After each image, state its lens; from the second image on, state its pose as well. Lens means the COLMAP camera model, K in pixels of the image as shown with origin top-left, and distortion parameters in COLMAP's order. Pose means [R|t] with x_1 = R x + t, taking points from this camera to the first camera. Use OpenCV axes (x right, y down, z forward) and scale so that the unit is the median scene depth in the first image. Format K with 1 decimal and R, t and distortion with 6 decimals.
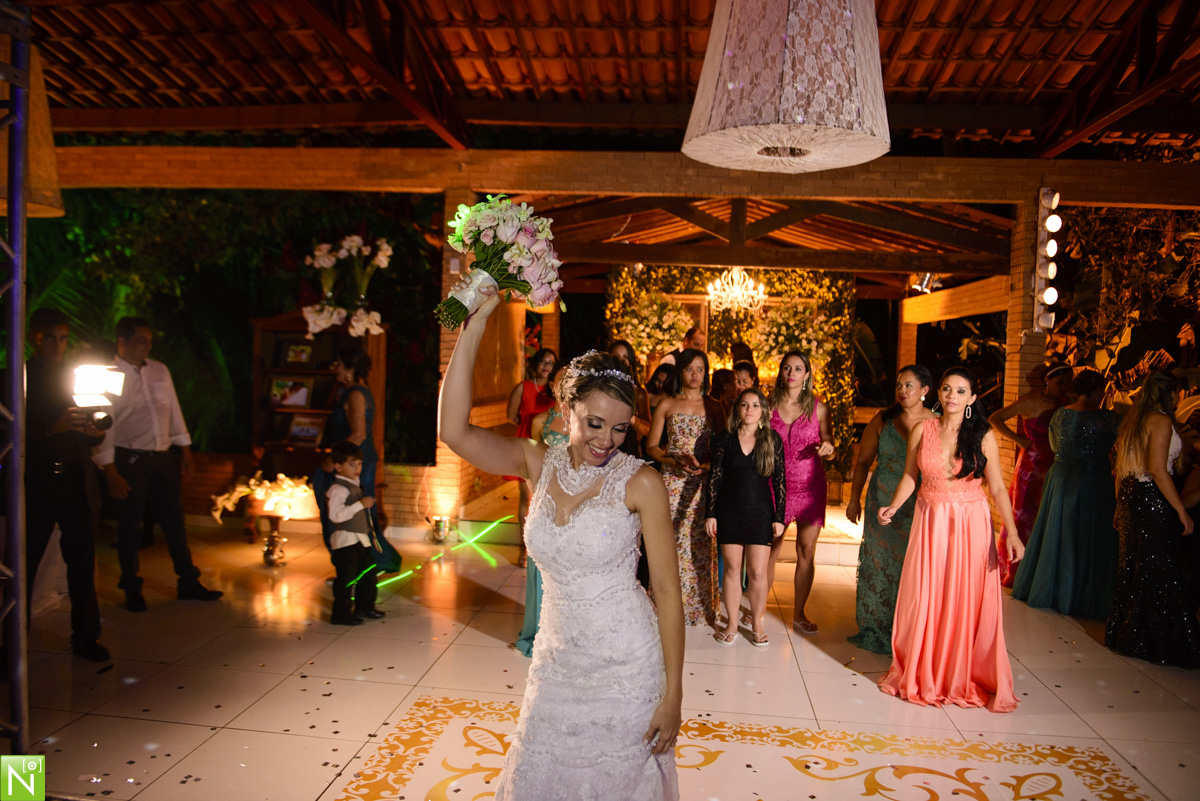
lens RADIAL K [[887.3, 0, 600.0], [0, 887.3, 400.5], [0, 0, 1]] dist [-0.002742, -0.000591]
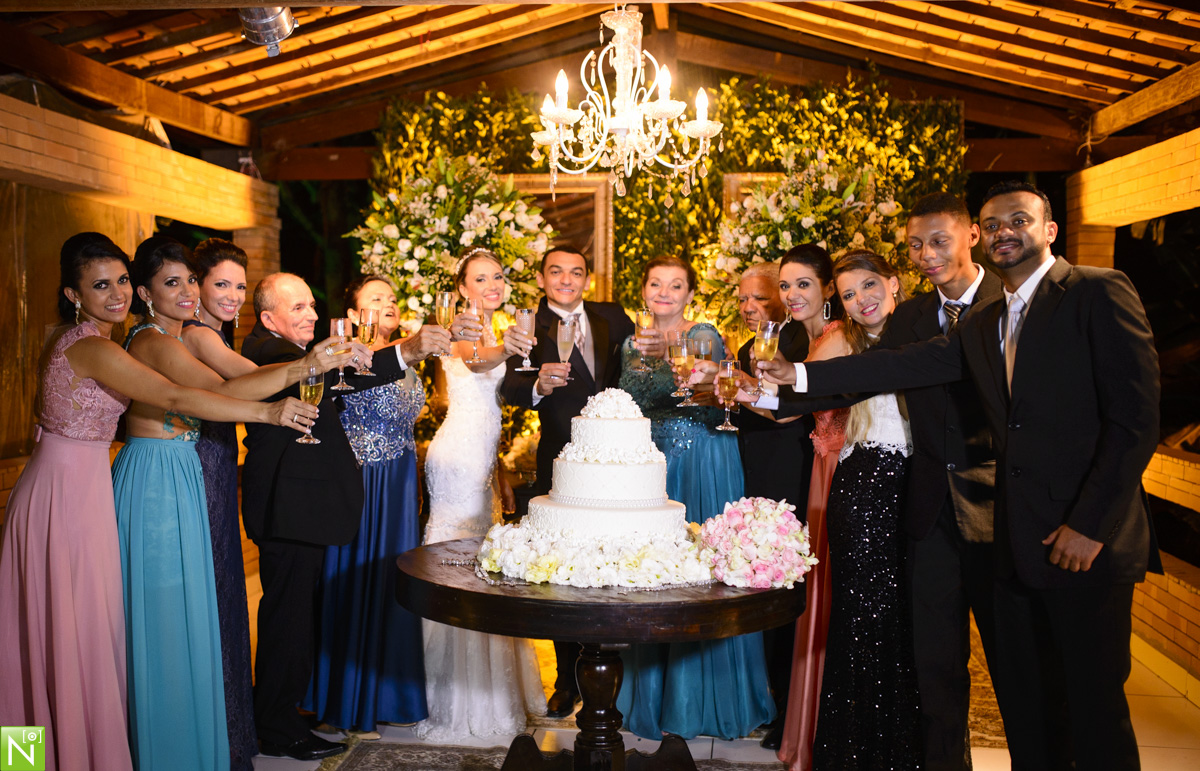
lens RADIAL K [[1259.5, 0, 557.1], [0, 1259.5, 388.1], [0, 0, 1]] dist [-0.074645, 0.129772]
pose [[0.999555, -0.028328, -0.009371, 0.112299], [0.028317, 0.999598, -0.001290, -0.020205], [0.009404, 0.001024, 0.999955, 0.467353]]
